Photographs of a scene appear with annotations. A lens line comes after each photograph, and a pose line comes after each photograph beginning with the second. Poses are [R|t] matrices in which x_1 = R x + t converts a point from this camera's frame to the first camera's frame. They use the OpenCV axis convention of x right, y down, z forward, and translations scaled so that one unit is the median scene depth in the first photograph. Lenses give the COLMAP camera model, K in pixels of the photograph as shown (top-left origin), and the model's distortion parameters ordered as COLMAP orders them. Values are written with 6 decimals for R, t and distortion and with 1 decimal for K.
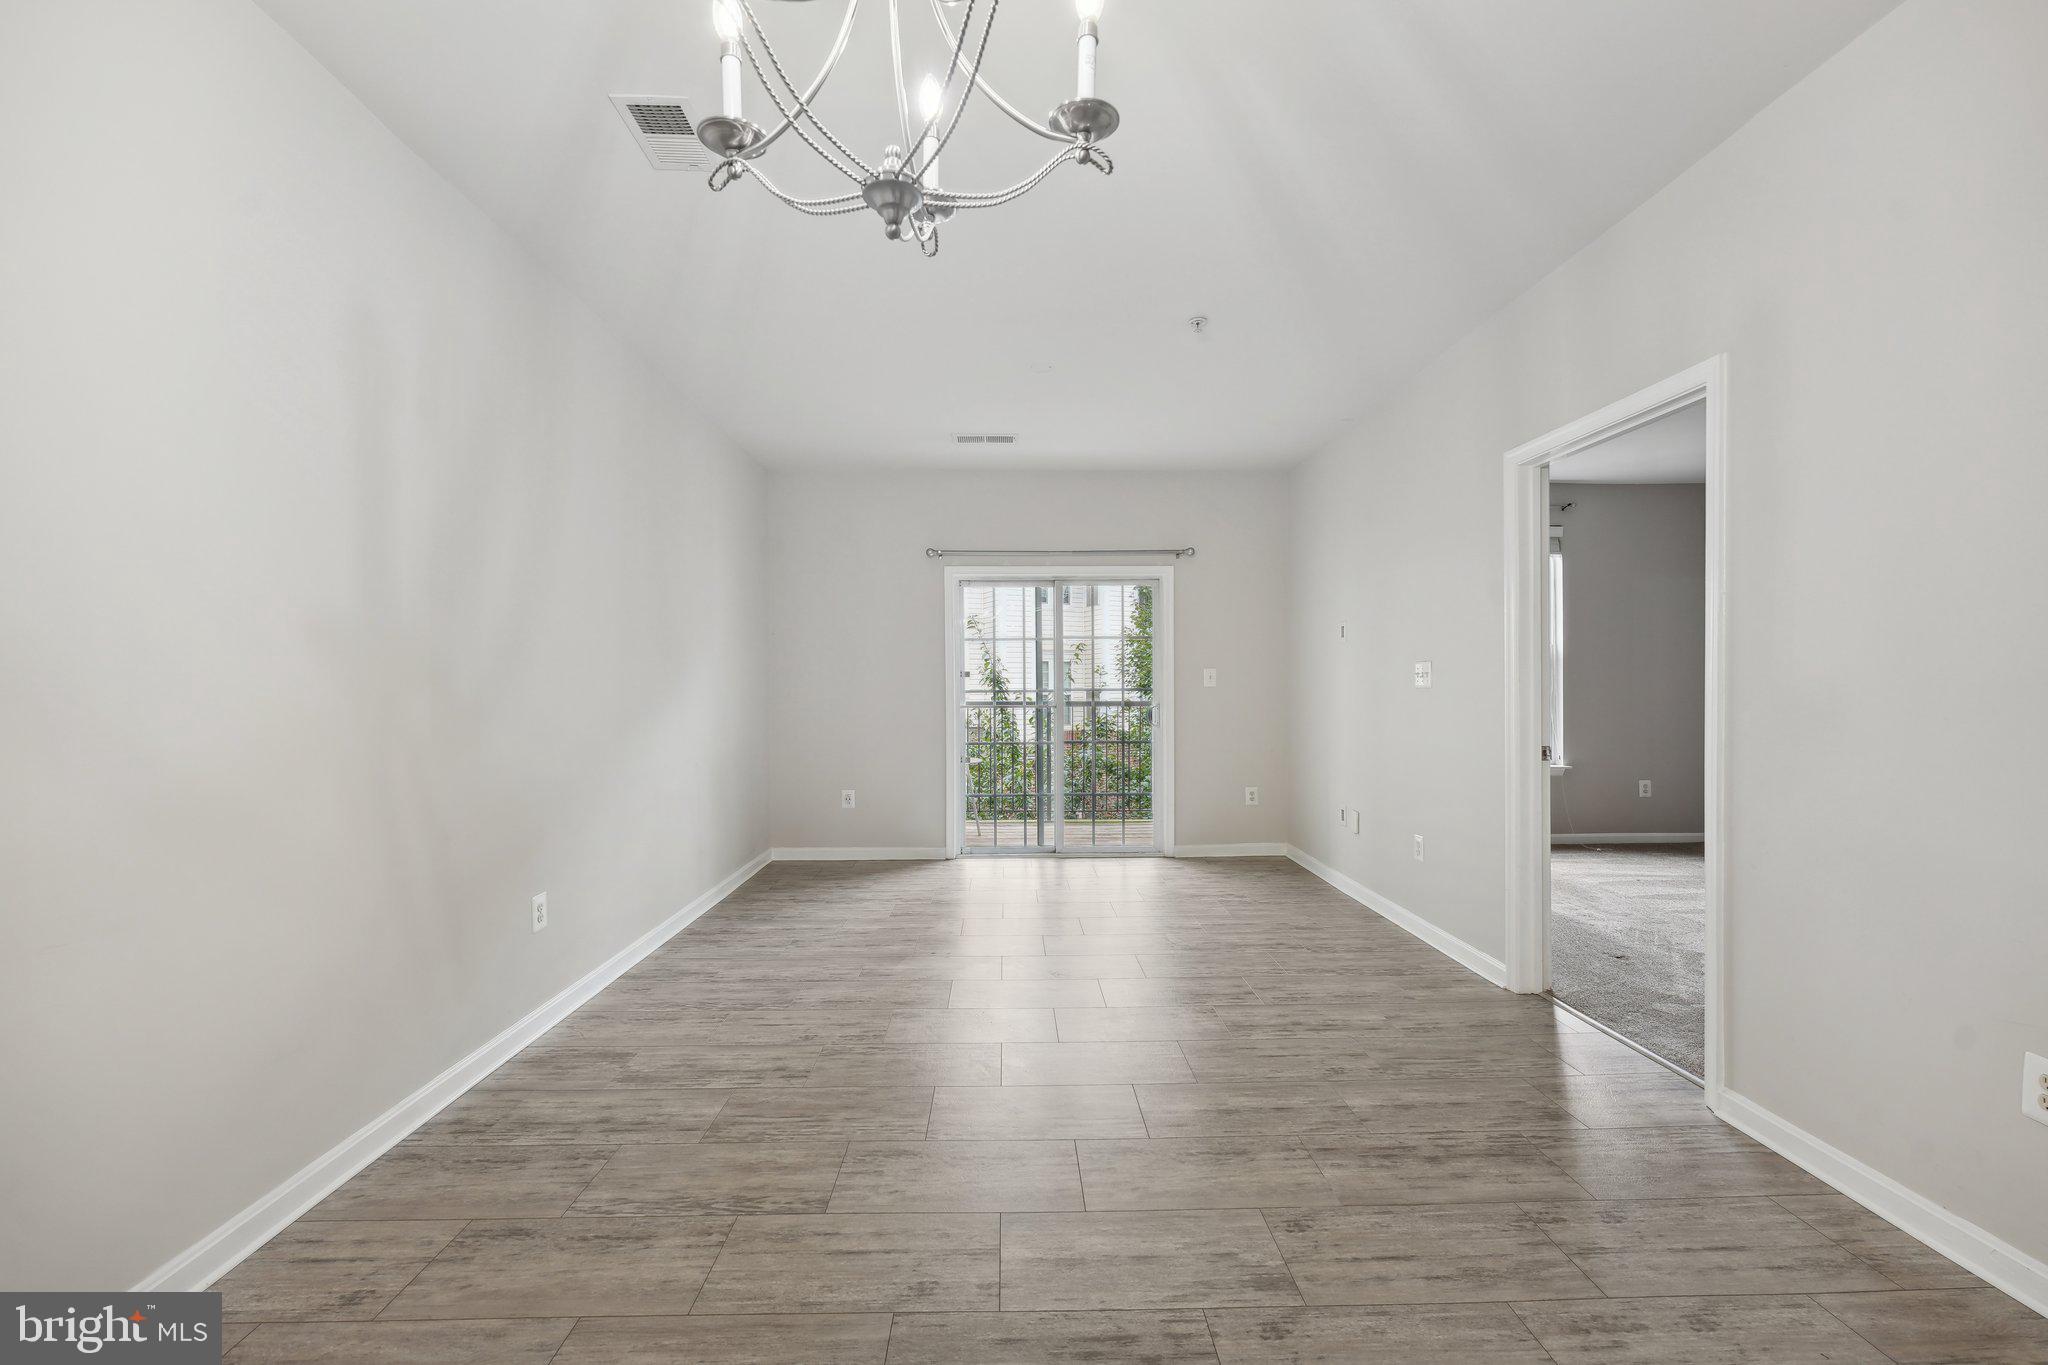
lens RADIAL K [[844.6, 0, 1021.7], [0, 844.6, 686.0], [0, 0, 1]] dist [0.002332, -0.001334]
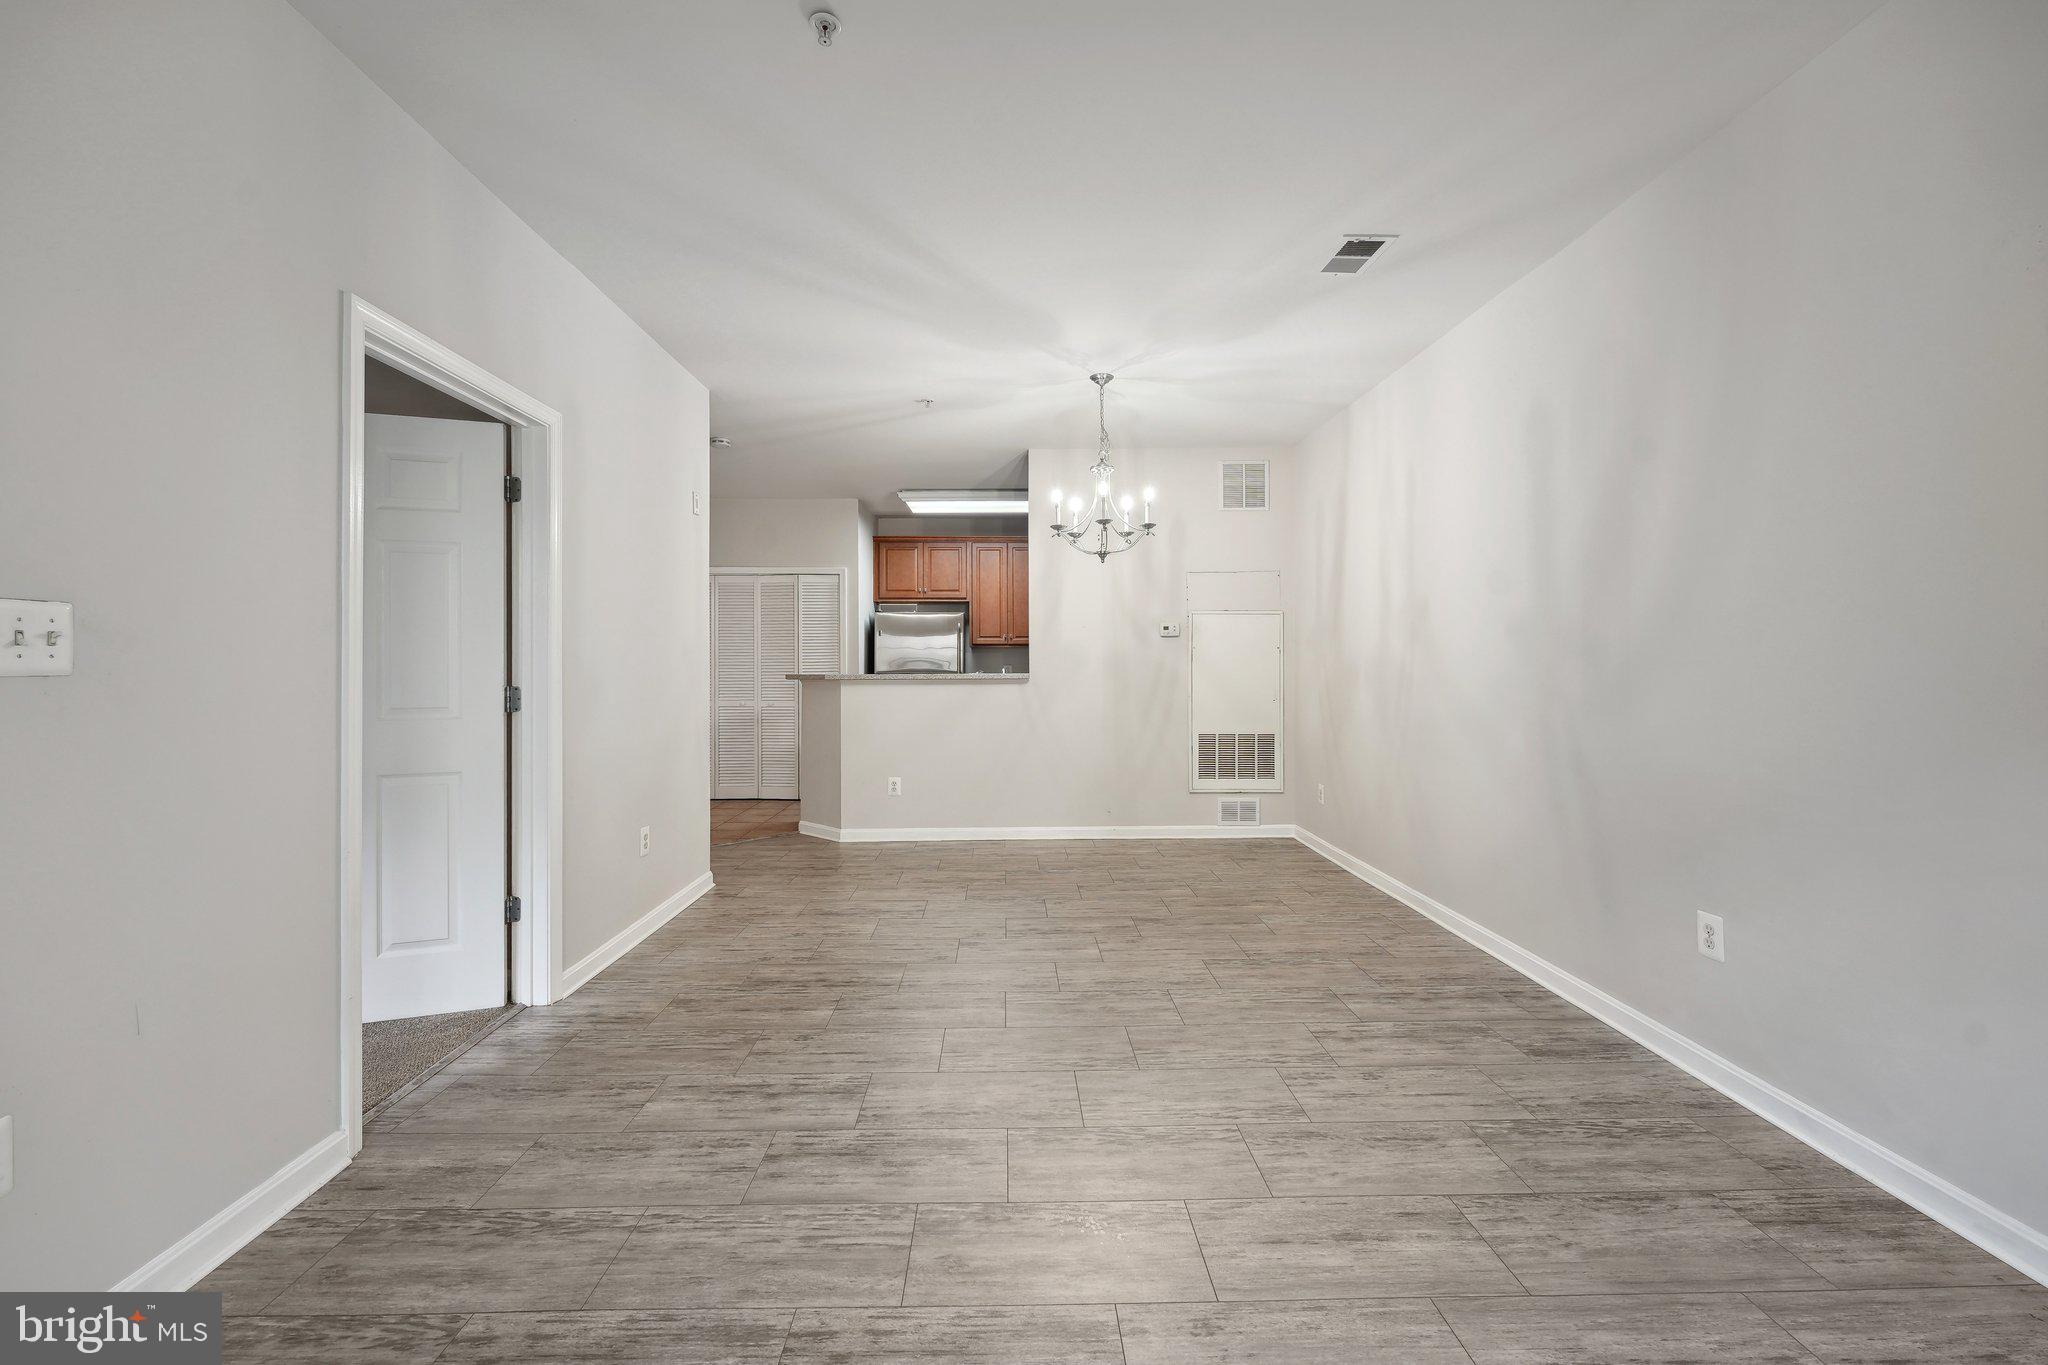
lens RADIAL K [[844.6, 0, 1030.3], [0, 844.6, 663.0], [0, 0, 1]] dist [0.002332, -0.001334]
pose [[-0.999922, 0.007475, -0.010007, 0.102690], [0.007489, 0.999971, -0.001325, 0.000865], [0.009997, -0.001400, -0.999949, 2.020964]]
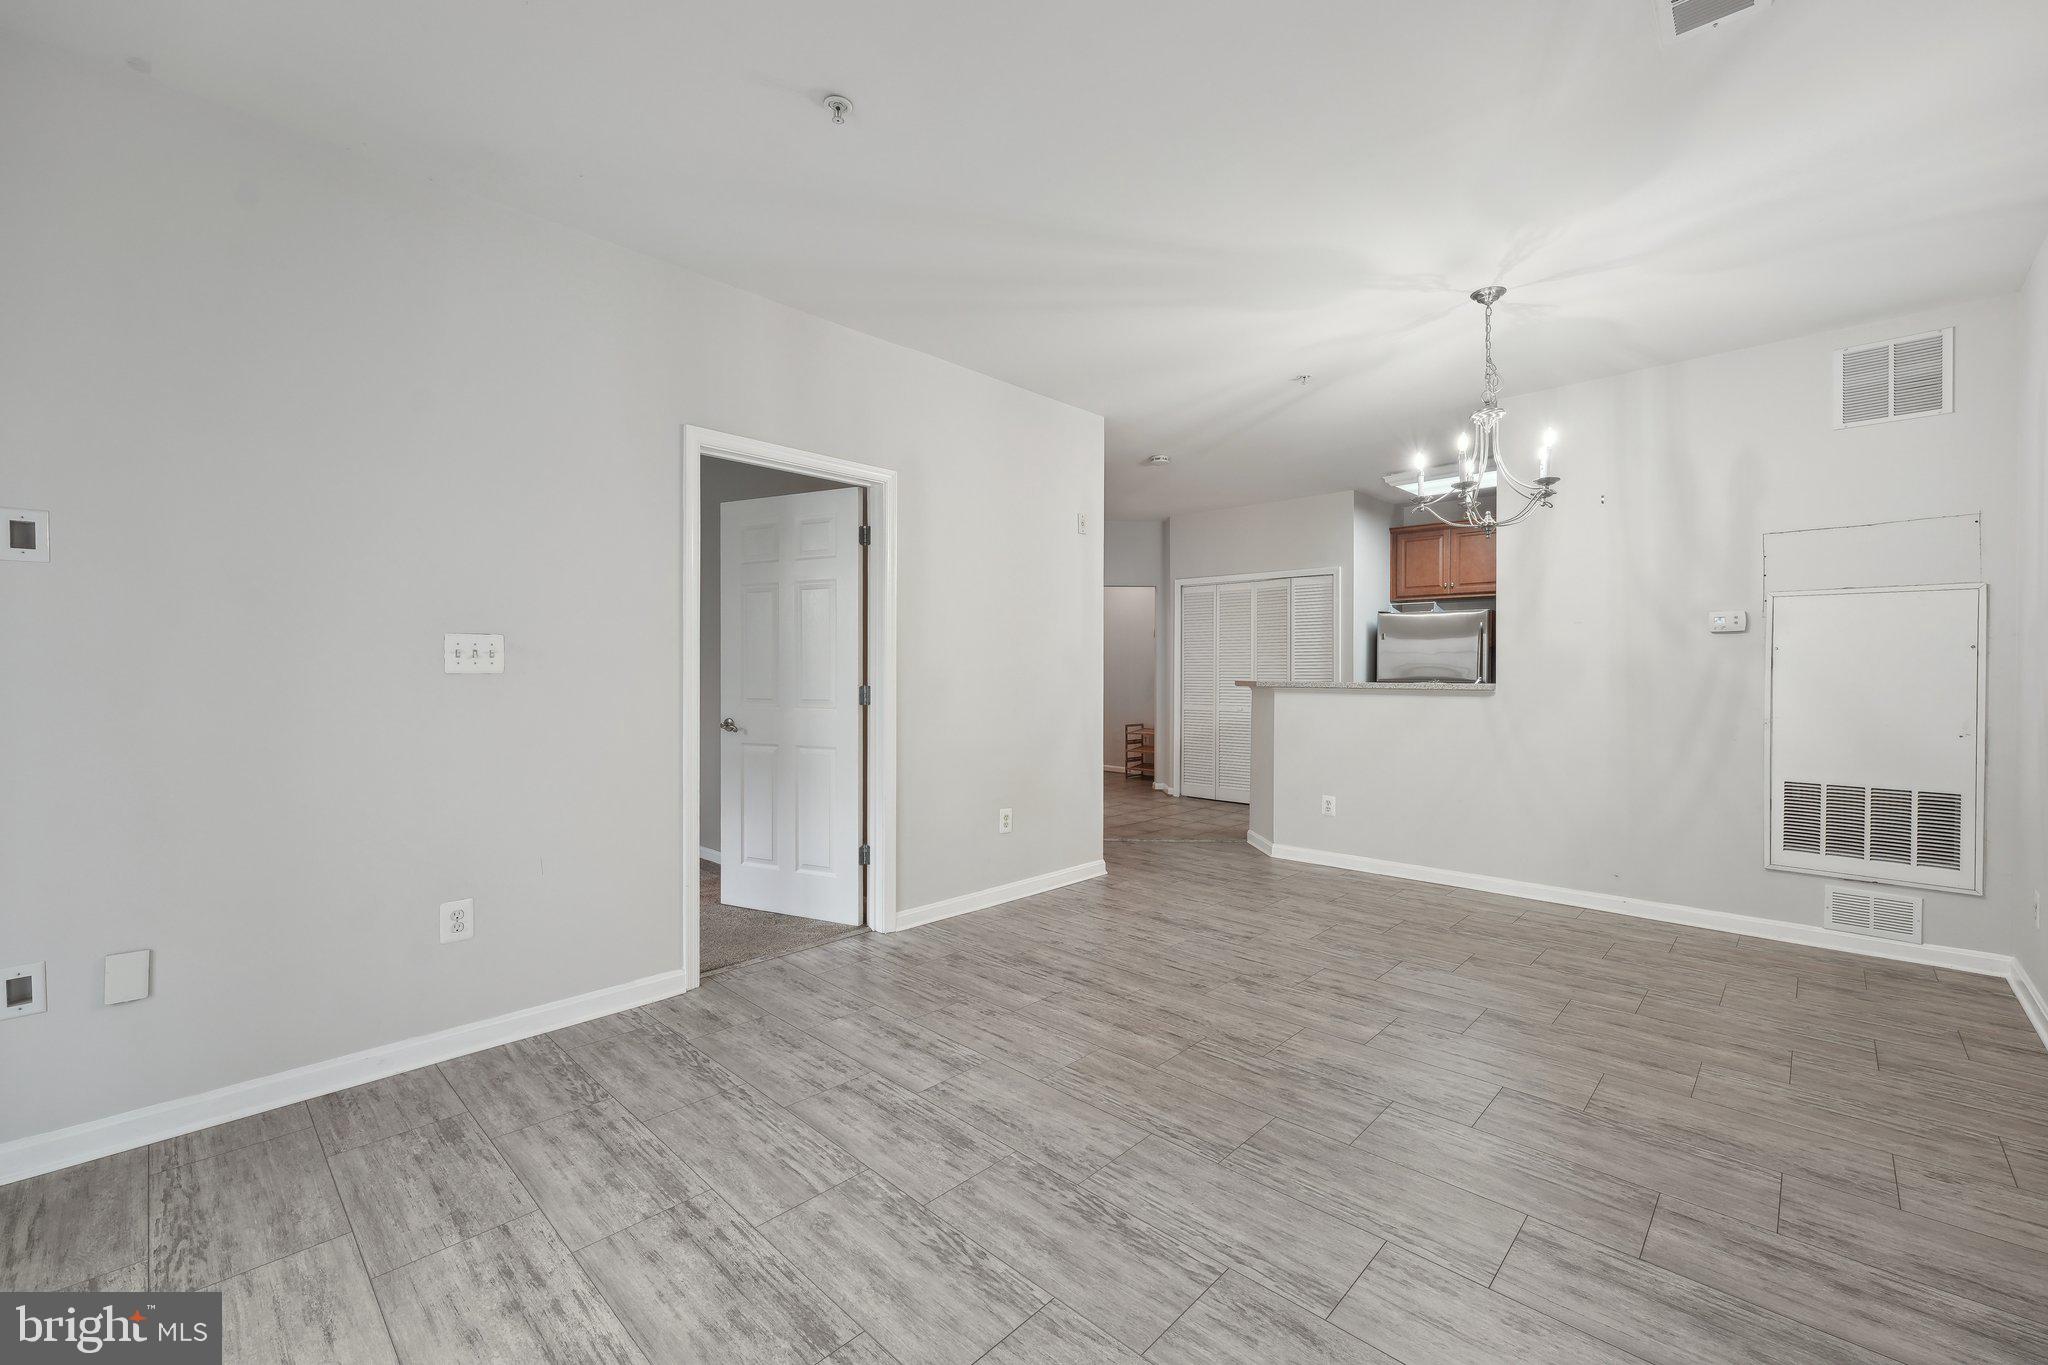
lens RADIAL K [[844.6, 0, 1015.8], [0, 844.6, 681.3], [0, 0, 1]] dist [0.002332, -0.001334]
pose [[-0.710168, -0.007152, 0.703996, -0.438690], [-0.000192, 0.999950, 0.009965, 0.002294], [-0.704032, 0.006942, -0.710134, 1.758739]]
